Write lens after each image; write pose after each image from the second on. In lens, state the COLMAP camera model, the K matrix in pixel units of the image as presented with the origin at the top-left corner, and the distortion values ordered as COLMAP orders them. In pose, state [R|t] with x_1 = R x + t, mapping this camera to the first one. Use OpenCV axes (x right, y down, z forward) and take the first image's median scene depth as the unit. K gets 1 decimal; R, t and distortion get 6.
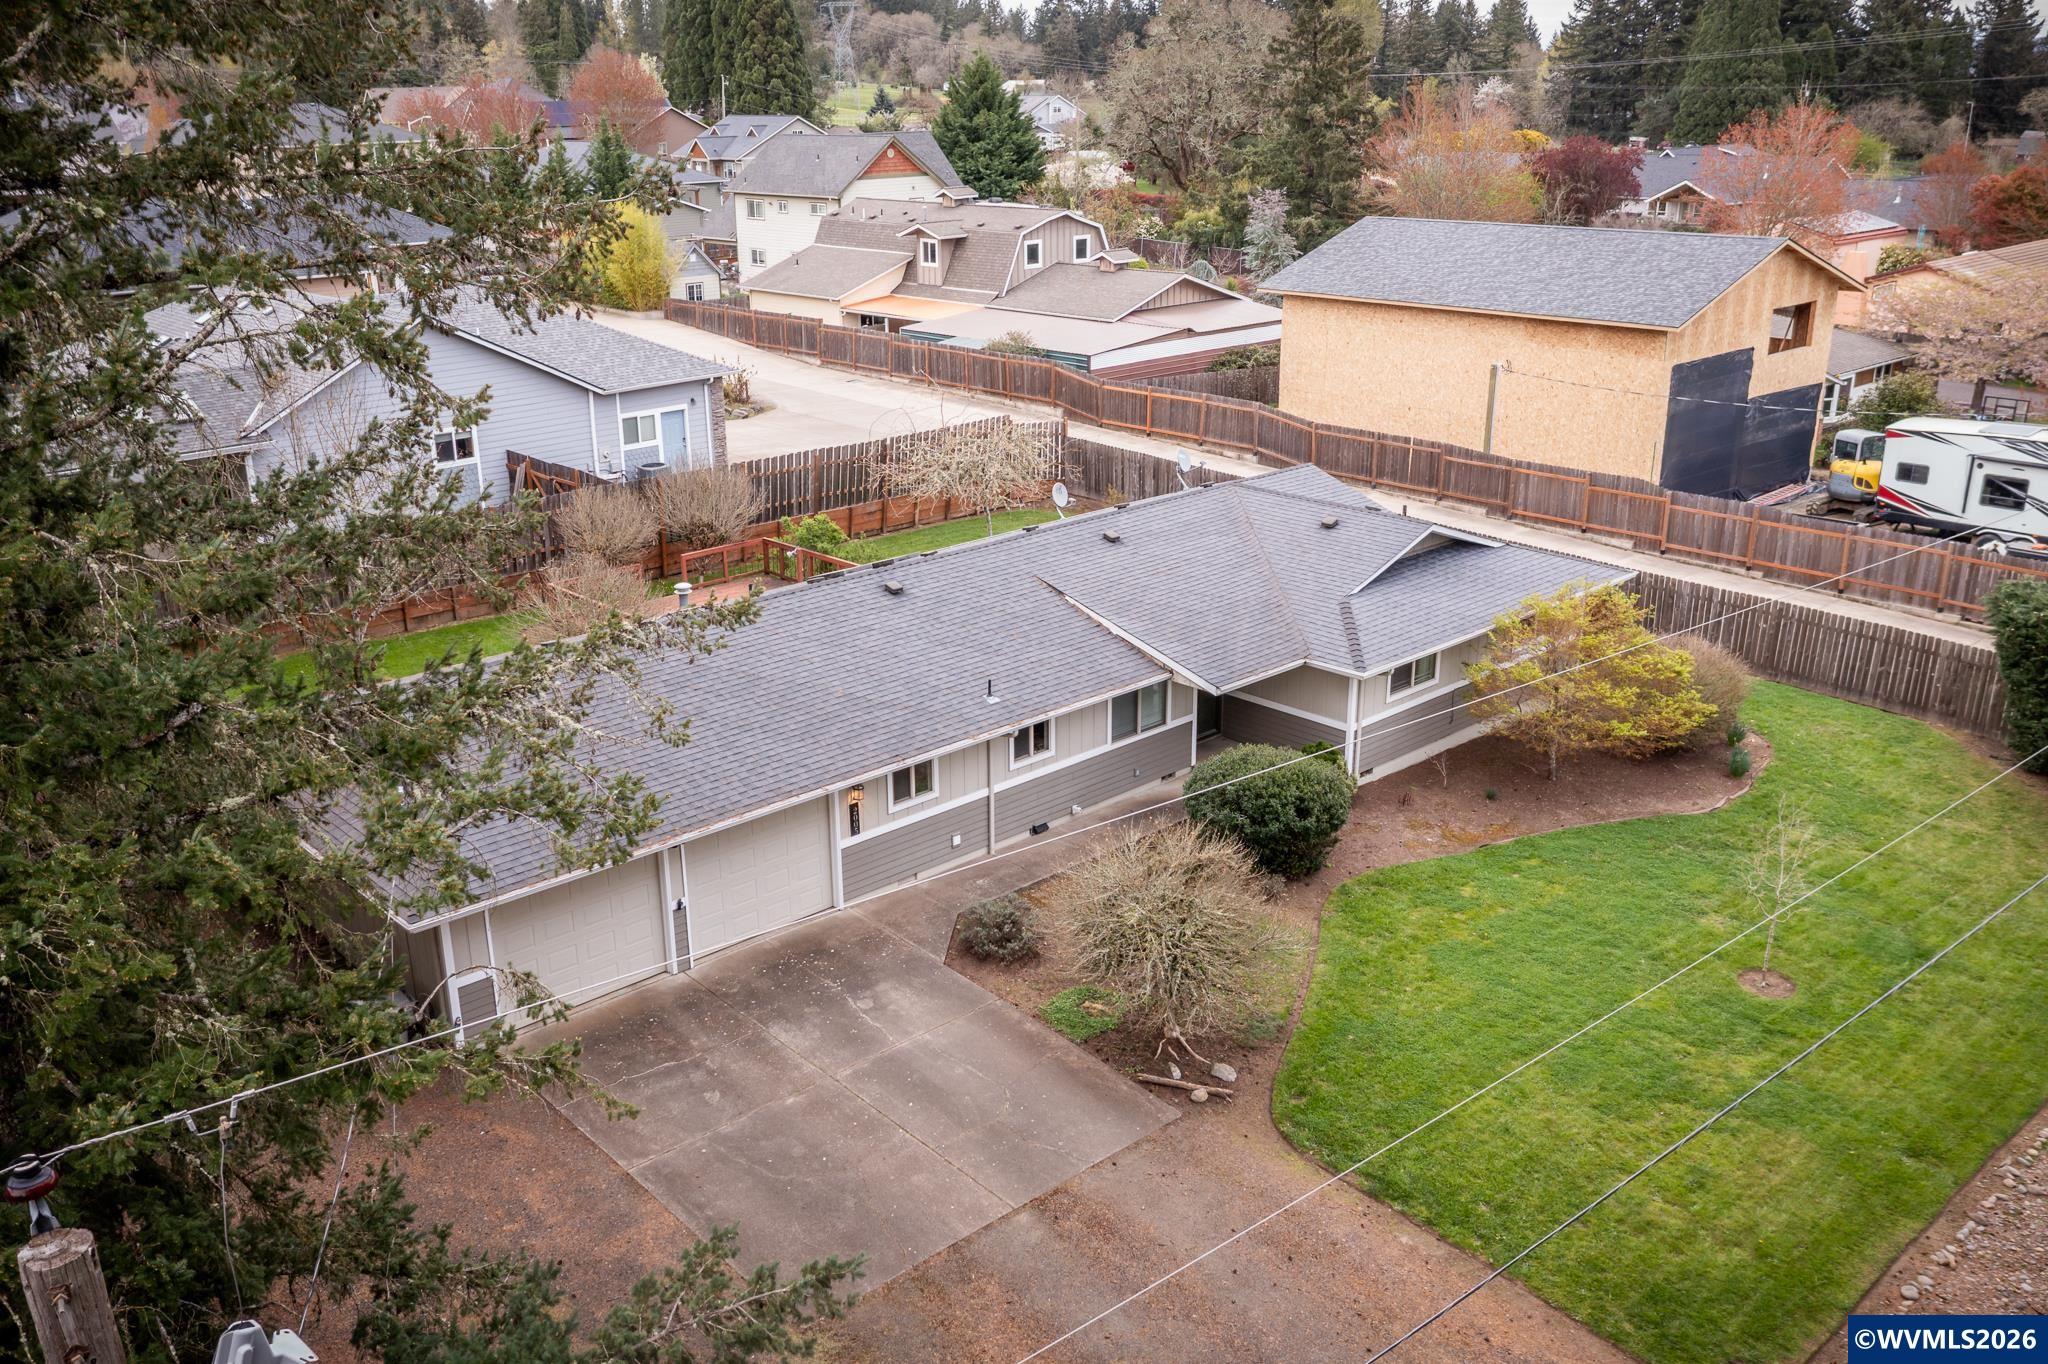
lens RADIAL K [[1694.0, 0, 931.4], [0, 1694.0, 685.4], [0, 0, 1]] dist [-0.001415, 0.000693]
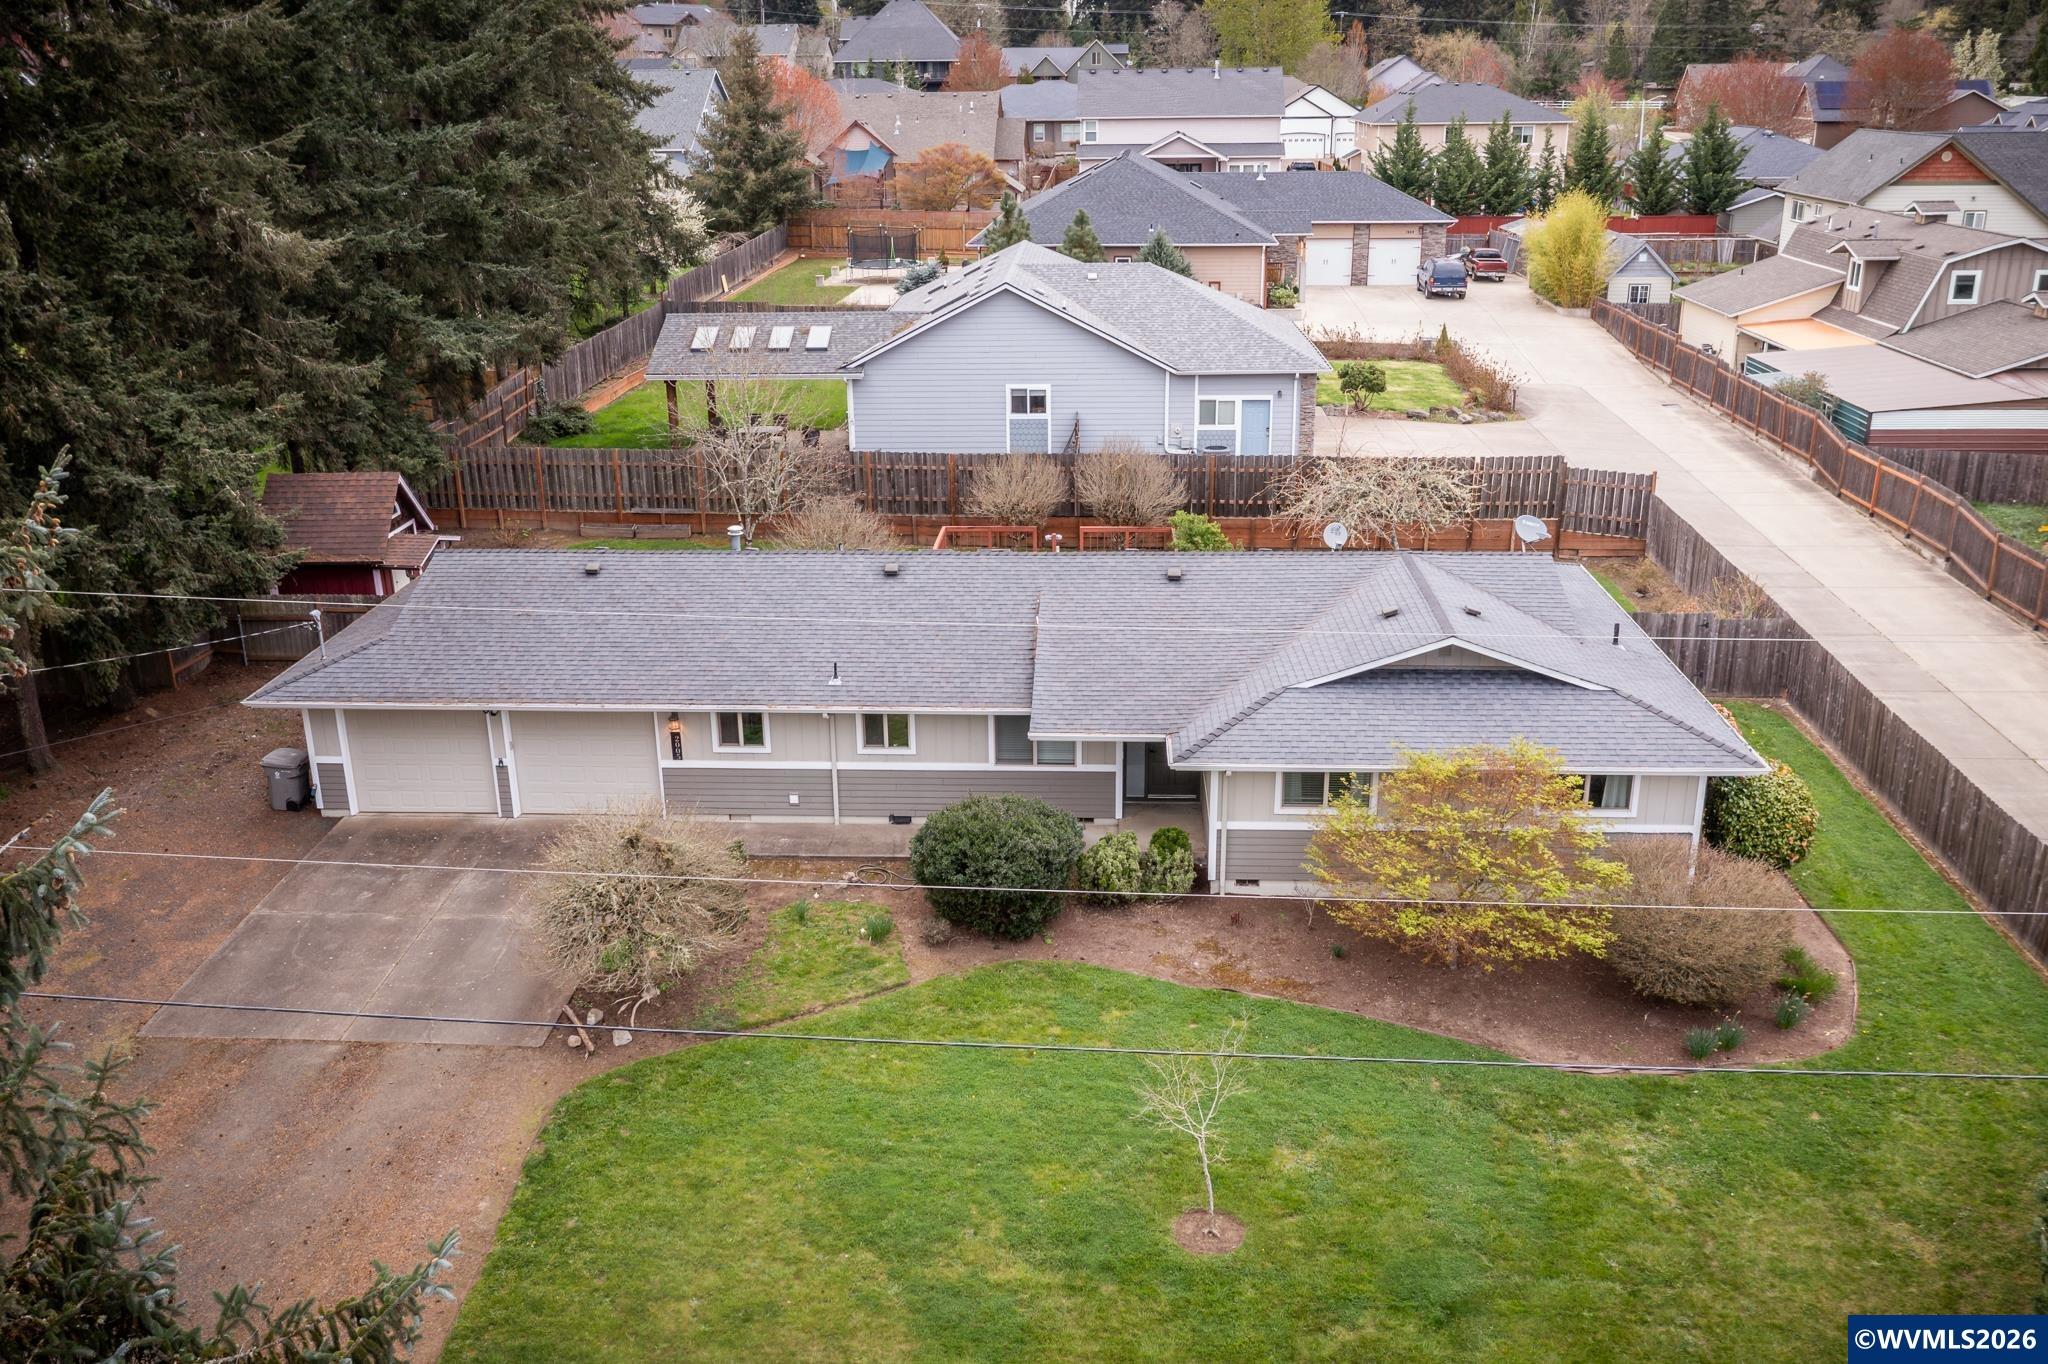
lens RADIAL K [[1646.6, 0, 1024.0], [0, 1646.6, 682.0], [0, 0, 1]] dist [-0.002876, -0.001877]
pose [[0.726963, 0.249146, -0.639884, 0.705436], [-0.233851, 0.965980, 0.110440, -0.120311], [0.645631, 0.069351, 0.760494, 0.253544]]
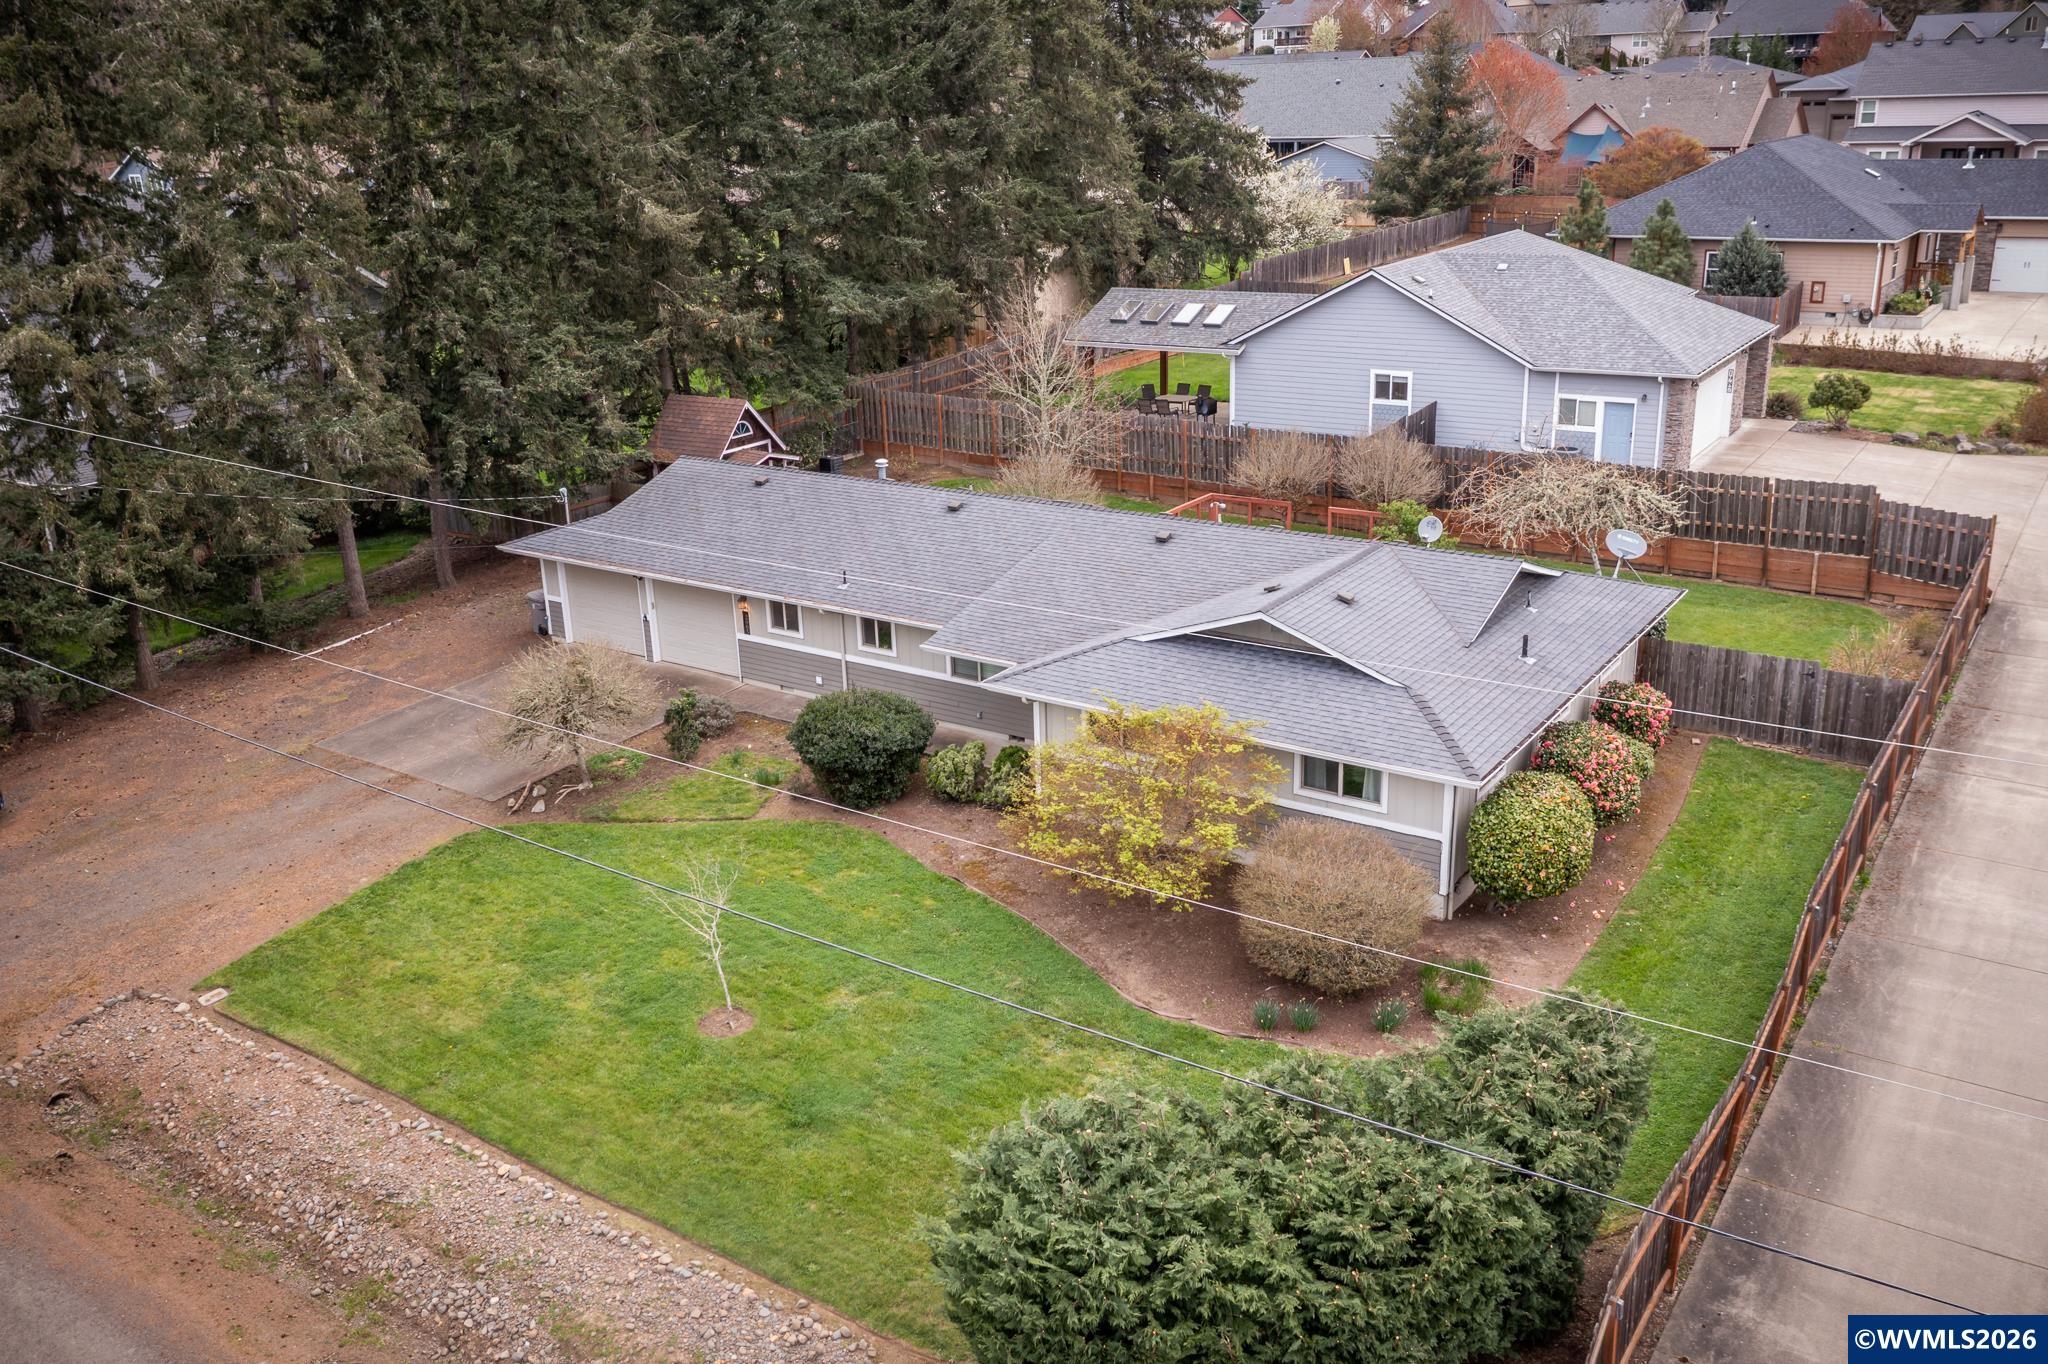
lens RADIAL K [[1662.1, 0, 1024.0], [0, 1662.1, 682.0], [0, 0, 1]] dist [-0.005430, 0.008010]
pose [[0.265479, 0.337927, -0.902954, 1.112002], [-0.293773, 0.920377, 0.258075, -0.262069], [0.918269, 0.196750, 0.343615, 0.628925]]
